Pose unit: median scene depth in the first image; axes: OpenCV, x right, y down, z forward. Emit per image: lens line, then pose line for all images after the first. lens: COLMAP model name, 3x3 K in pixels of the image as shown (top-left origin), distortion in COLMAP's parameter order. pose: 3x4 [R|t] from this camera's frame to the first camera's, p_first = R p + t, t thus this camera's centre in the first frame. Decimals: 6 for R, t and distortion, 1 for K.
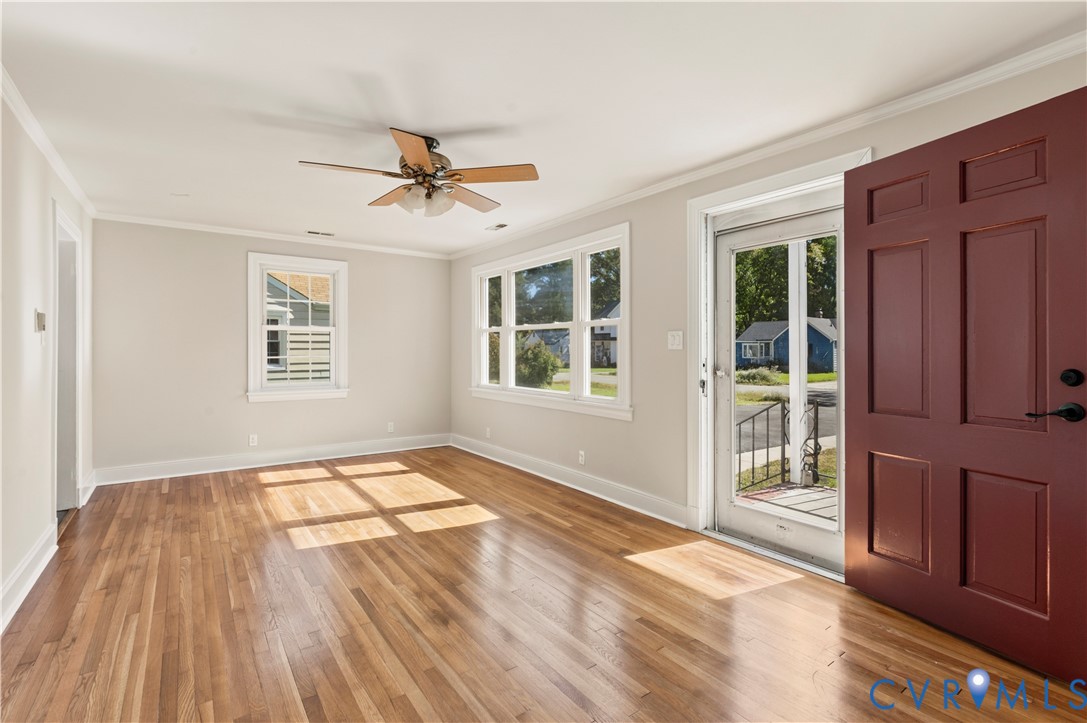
lens RADIAL K [[491.5, 0, 523.0], [0, 491.5, 354.9], [0, 0, 1]] dist [-0.000831, -0.001678]
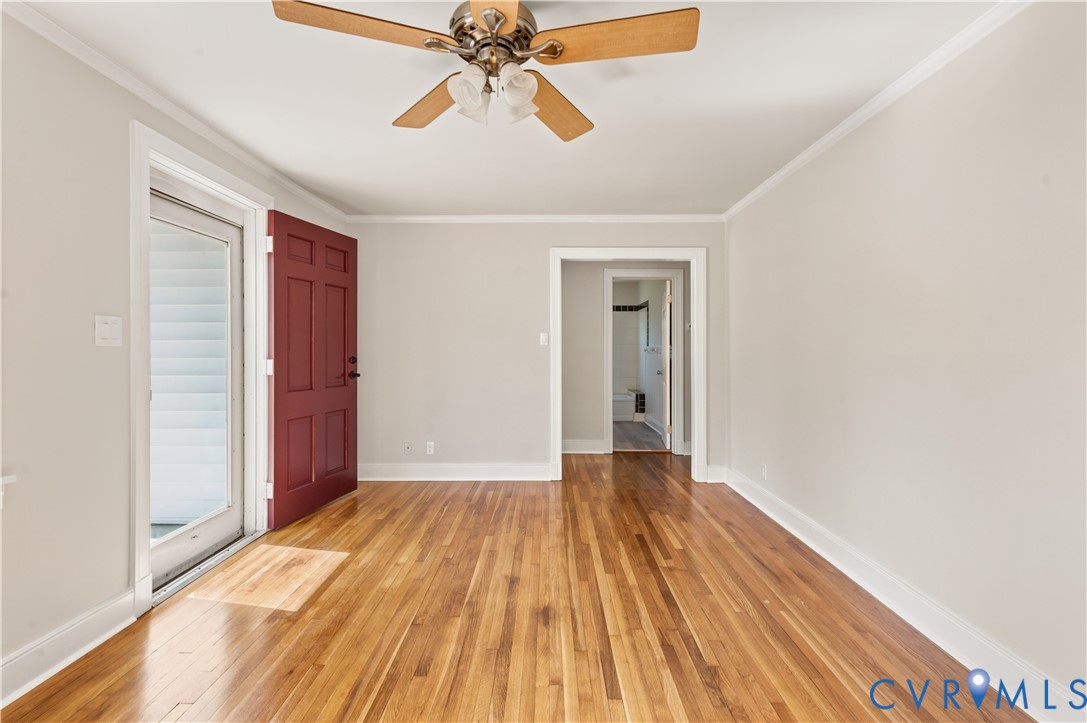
lens RADIAL K [[491.5, 0, 549.7], [0, 491.5, 342.6], [0, 0, 1]] dist [-0.000831, -0.001678]
pose [[-0.830434, 0.003879, 0.557103, -0.456272], [0.005319, 0.999985, 0.000966, -0.013655], [-0.557091, 0.003766, -0.830443, 1.136372]]
